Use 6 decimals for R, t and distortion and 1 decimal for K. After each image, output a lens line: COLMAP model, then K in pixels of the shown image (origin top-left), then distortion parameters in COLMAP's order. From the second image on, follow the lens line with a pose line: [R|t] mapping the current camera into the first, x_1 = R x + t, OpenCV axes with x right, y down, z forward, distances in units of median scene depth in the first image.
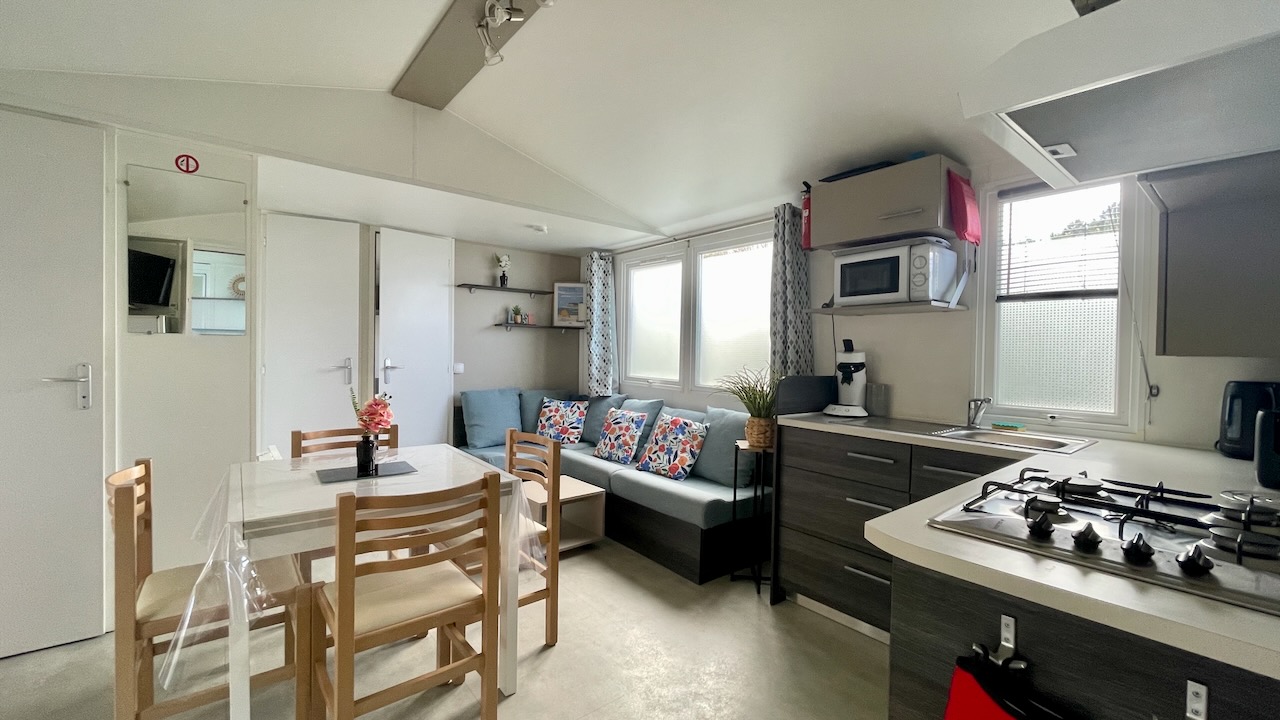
lens RADIAL K [[515.0, 0, 649.3], [0, 515.0, 360.3], [0, 0, 1]] dist [-0.000297, 0.000381]
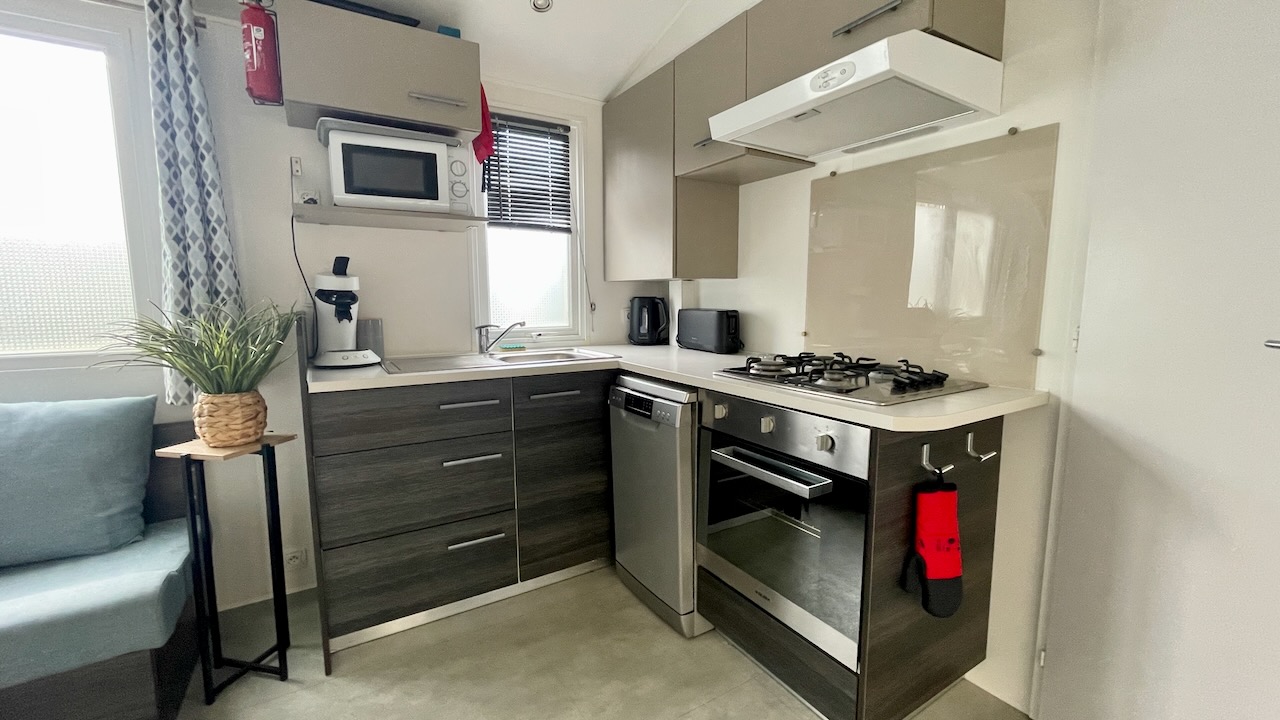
lens RADIAL K [[515.0, 0, 612.3], [0, 515.0, 362.8], [0, 0, 1]] dist [-0.000297, 0.000381]
pose [[0.139395, -0.140973, 0.980151, -0.304702], [0.021321, 0.990012, 0.139359, 0.013641], [-0.990007, 0.001472, 0.141009, 0.606203]]
